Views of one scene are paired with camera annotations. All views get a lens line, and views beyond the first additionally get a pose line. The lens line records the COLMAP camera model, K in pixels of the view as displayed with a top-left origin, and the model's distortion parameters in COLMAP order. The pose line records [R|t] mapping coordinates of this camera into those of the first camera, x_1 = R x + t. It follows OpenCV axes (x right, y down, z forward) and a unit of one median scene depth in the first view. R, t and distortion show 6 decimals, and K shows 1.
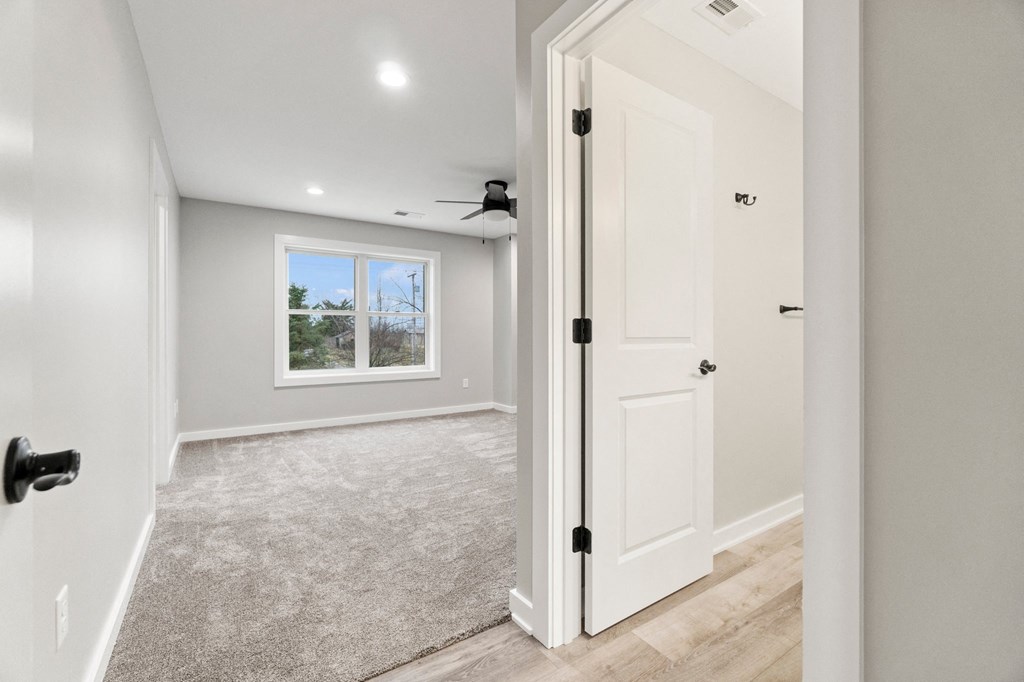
lens RADIAL K [[443.6, 0, 502.3], [0, 443.6, 330.6], [0, 0, 1]] dist [-0.003250, 0.000260]
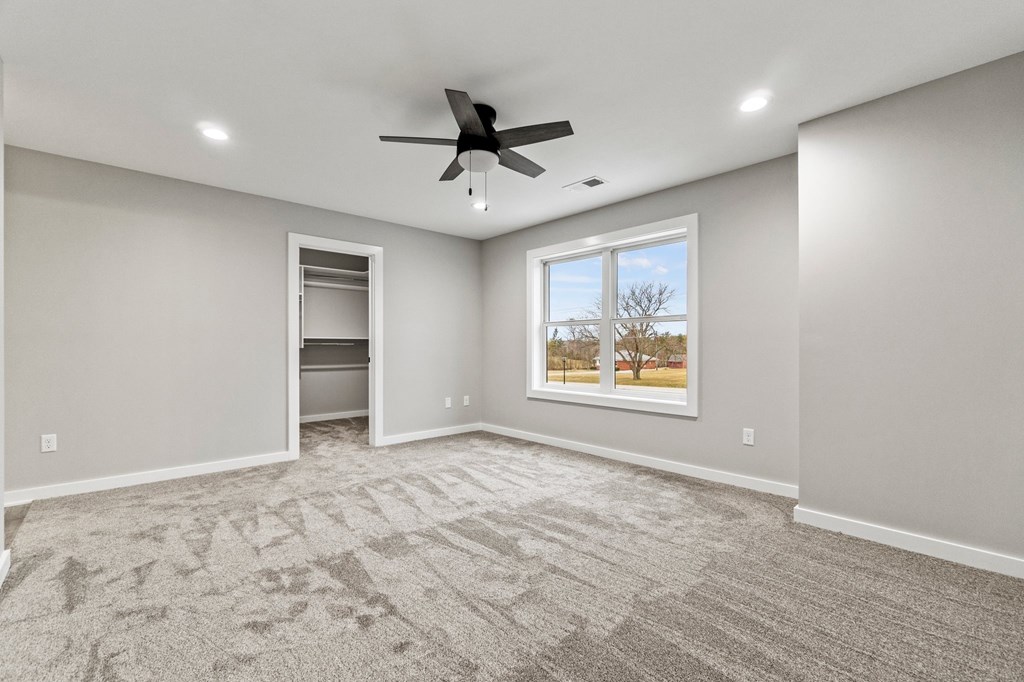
lens RADIAL K [[446.6, 0, 499.1], [0, 446.6, 347.0], [0, 0, 1]] dist [-0.004979, -0.000297]
pose [[0.152815, 0.000599, -0.988255, 0.616489], [0.006925, 0.999975, 0.001677, 0.008166], [0.988231, -0.007100, 0.152807, 0.913369]]
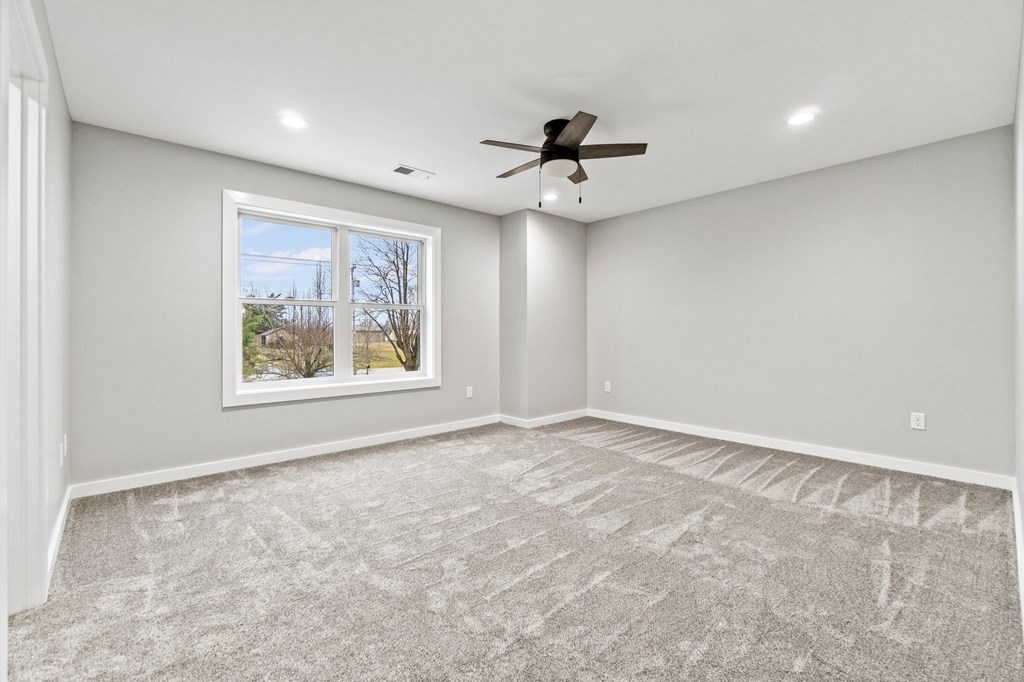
lens RADIAL K [[444.0, 0, 505.6], [0, 444.0, 328.8], [0, 0, 1]] dist [-0.004310, 0.000155]
pose [[0.989388, -0.000464, 0.145294, -0.201522], [0.000139, 0.999997, 0.002247, 0.001693], [-0.145295, -0.002203, 0.989386, 0.281737]]
